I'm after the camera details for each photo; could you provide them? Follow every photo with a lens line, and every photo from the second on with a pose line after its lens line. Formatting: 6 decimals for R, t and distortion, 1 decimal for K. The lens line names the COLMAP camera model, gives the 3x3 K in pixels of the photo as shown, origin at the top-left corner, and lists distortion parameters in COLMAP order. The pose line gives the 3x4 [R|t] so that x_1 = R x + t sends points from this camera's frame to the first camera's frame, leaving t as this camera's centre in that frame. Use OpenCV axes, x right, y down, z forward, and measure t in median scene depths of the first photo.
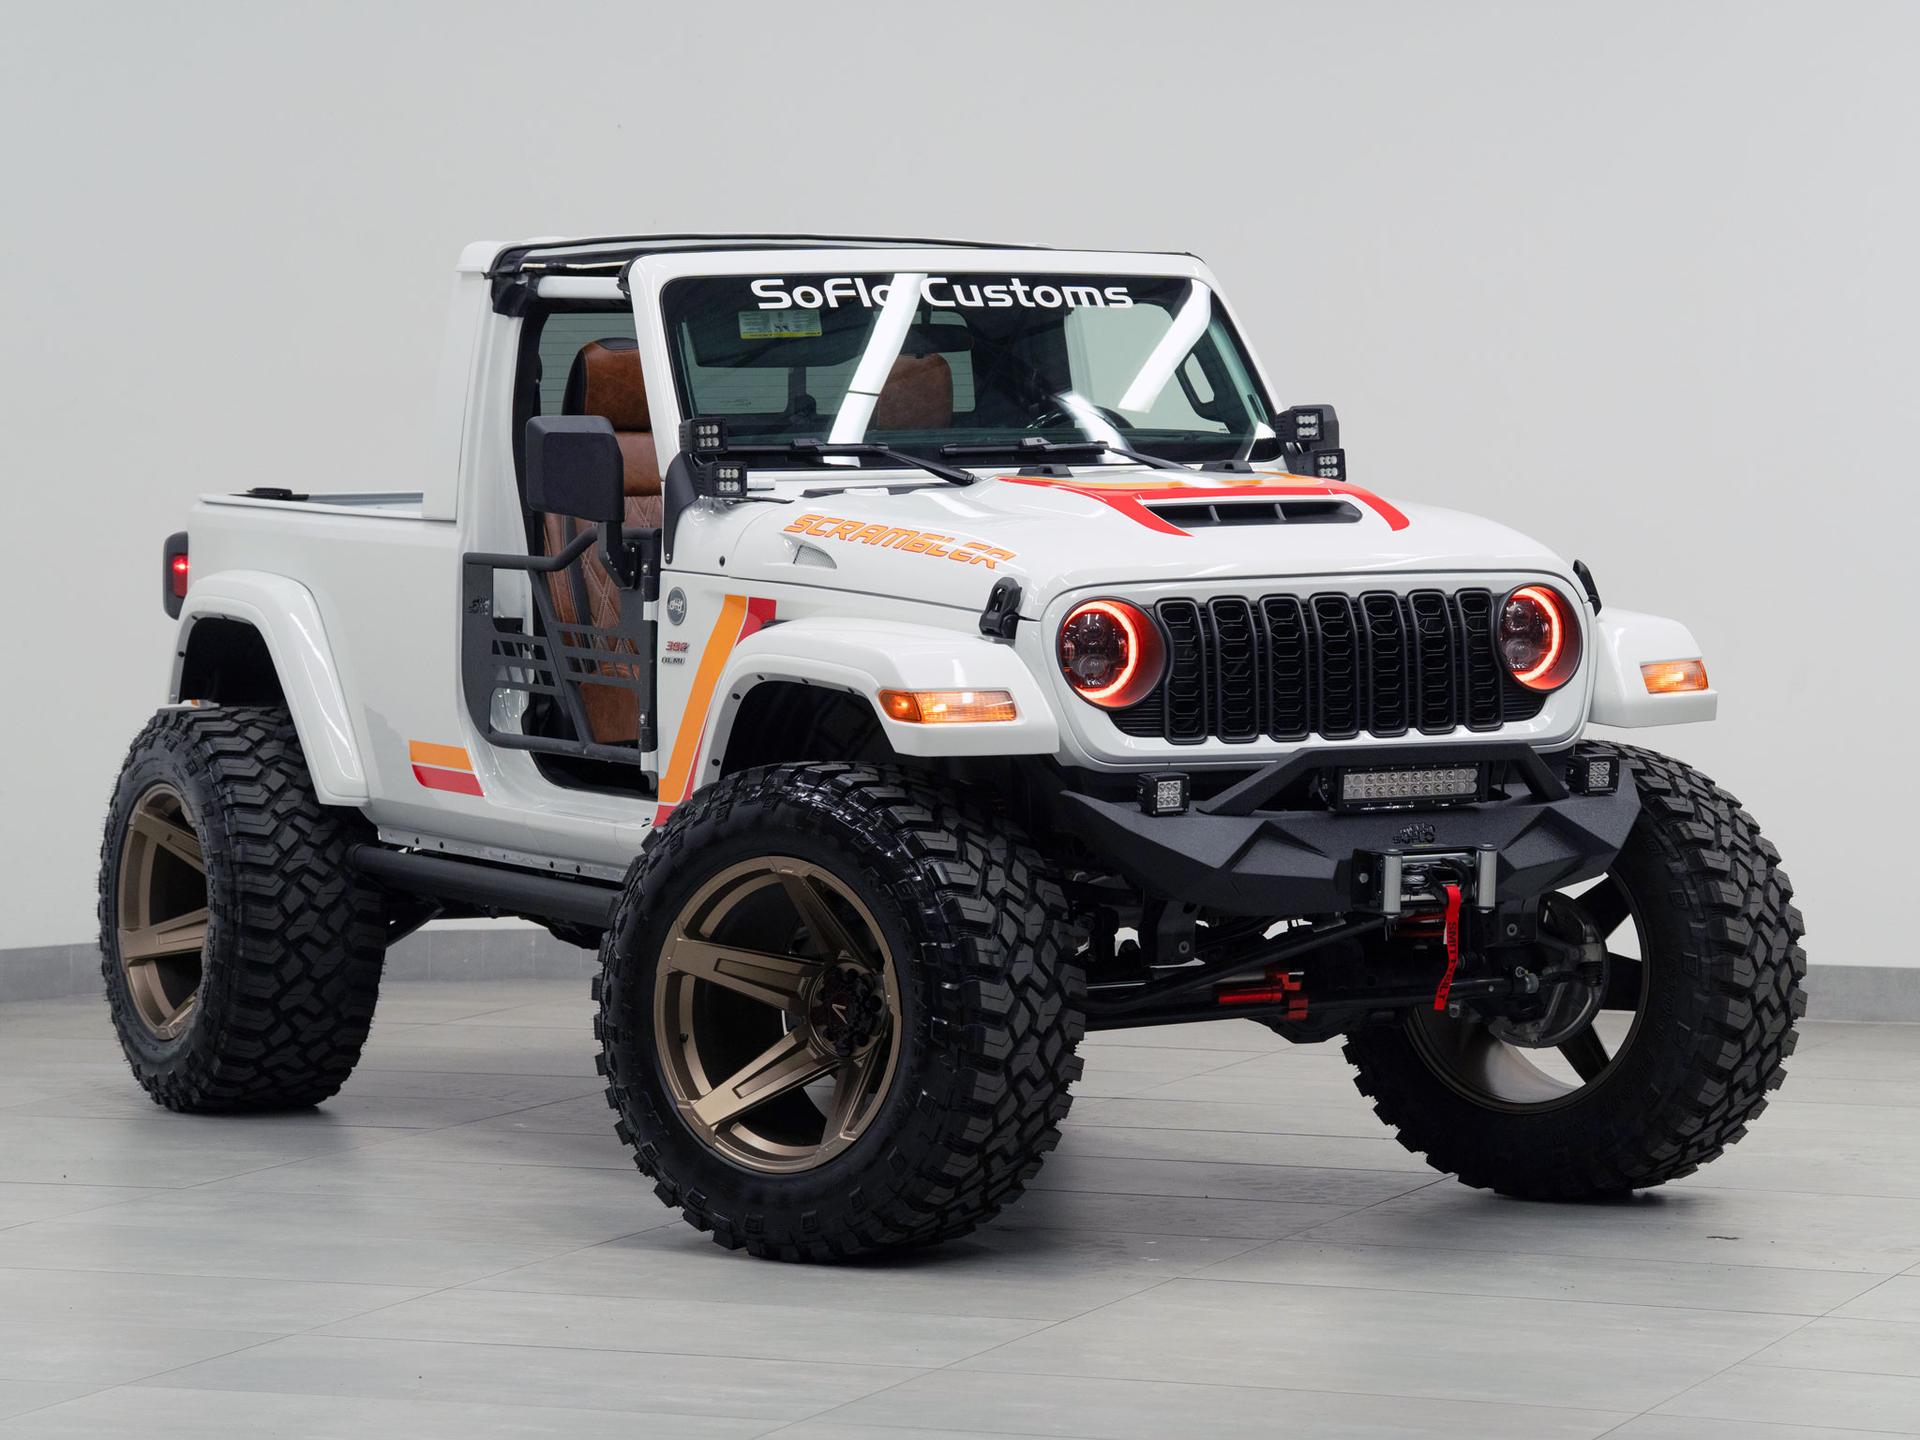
lens RADIAL K [[6309.1, 0, 952.9], [0, 6309.1, 615.9], [0, 0, 1]] dist [0.287623, -0.489739]
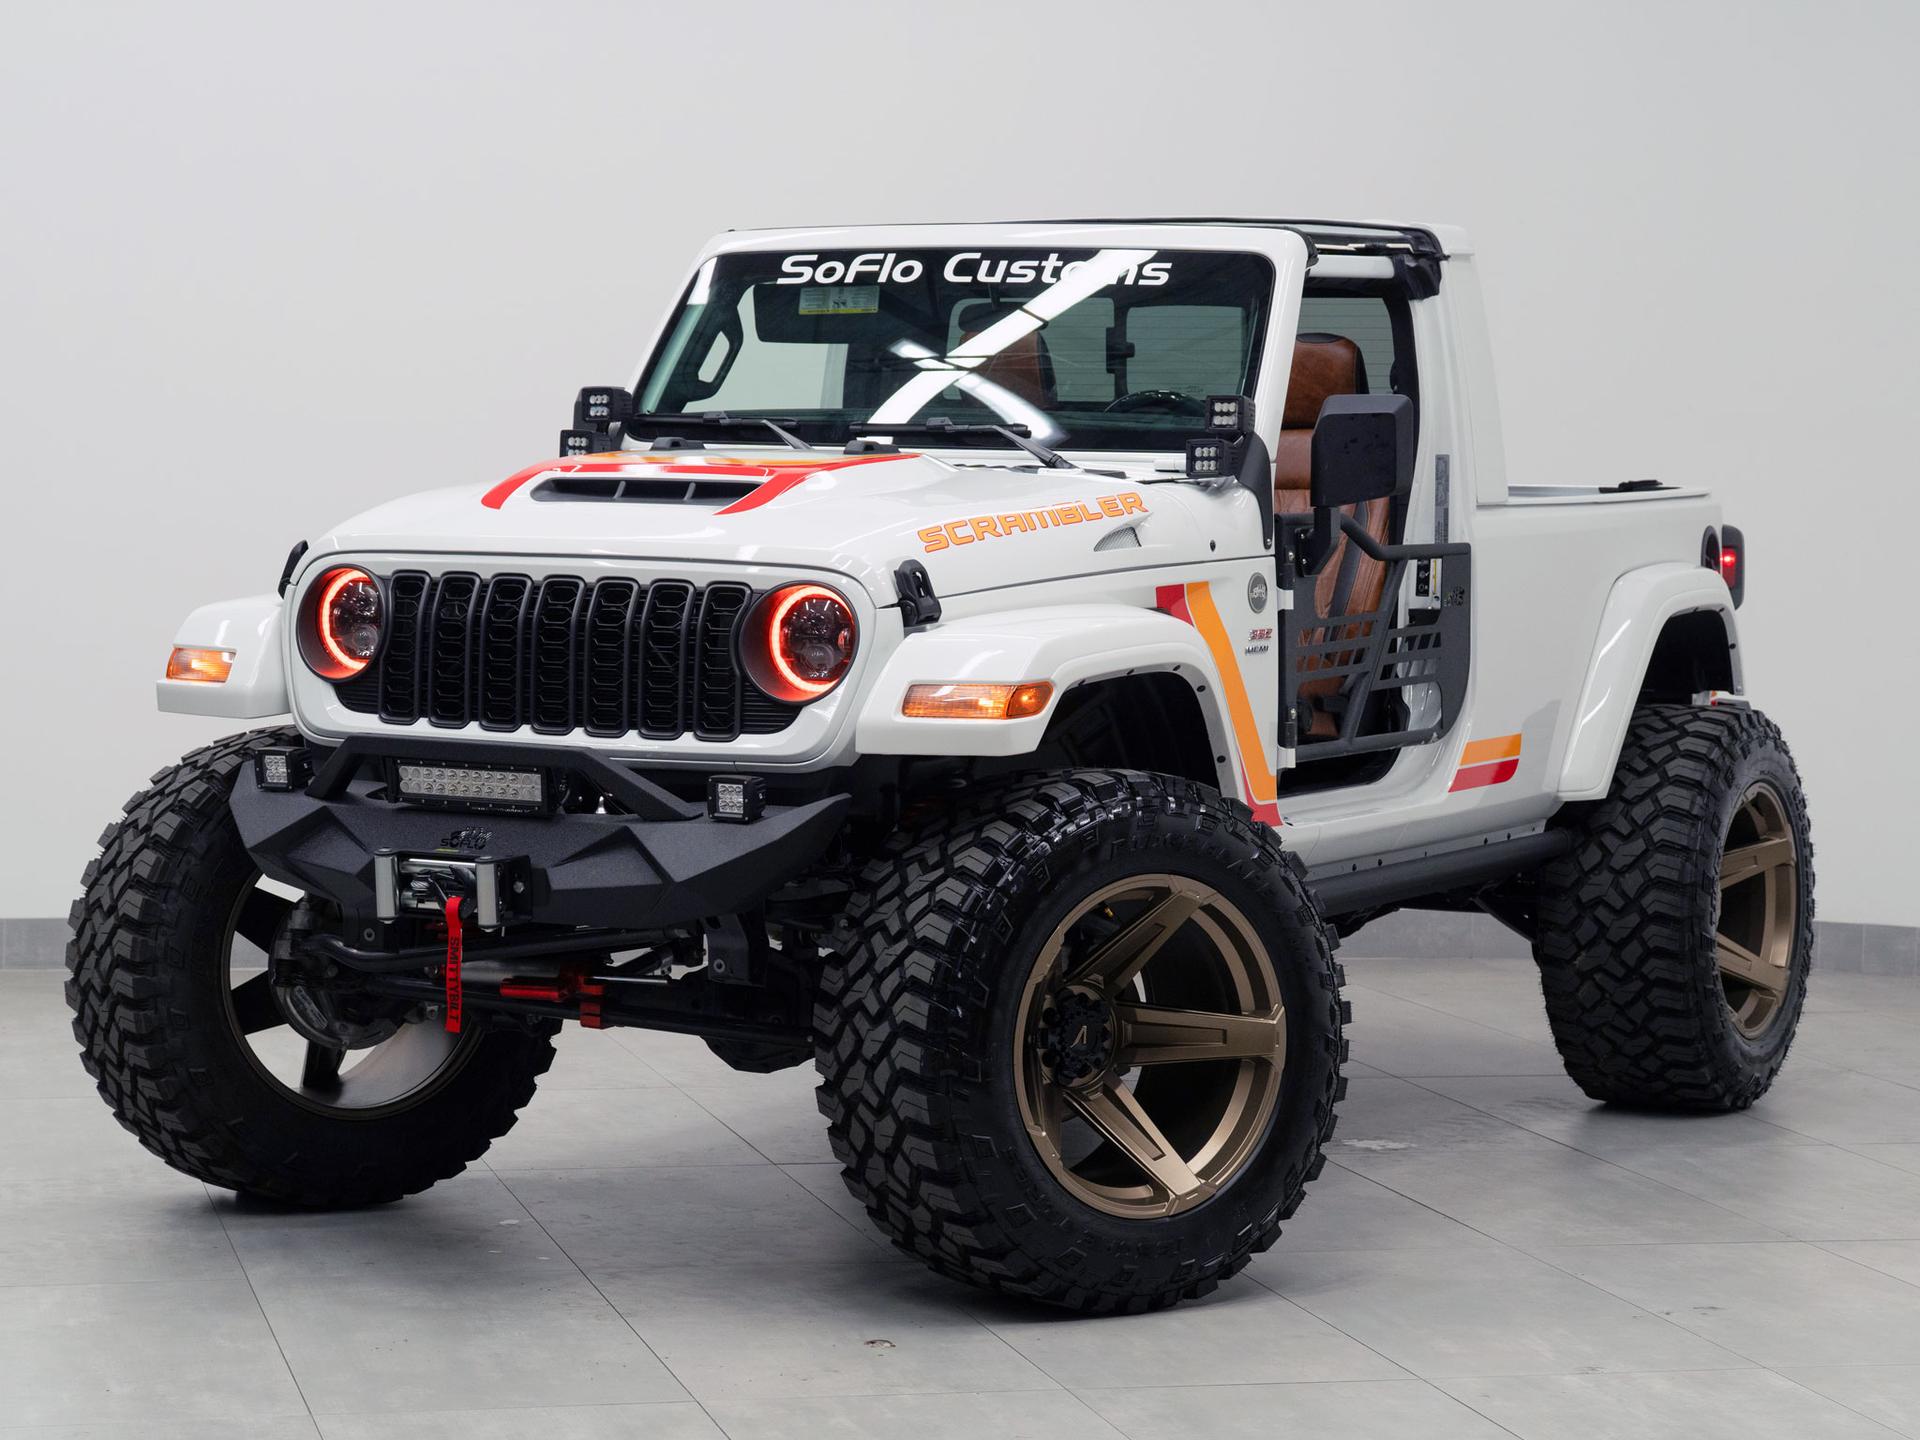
lens RADIAL K [[4547.2, 0, 960.0], [0, 4547.2, 720.0], [0, 0, 1]] dist [-0.065887, -0.483785]
pose [[0.561326, 0.073458, -0.824328, 0.600291], [-0.055136, 0.997159, 0.051315, -0.018569], [0.825756, 0.016646, 0.563781, 0.632674]]
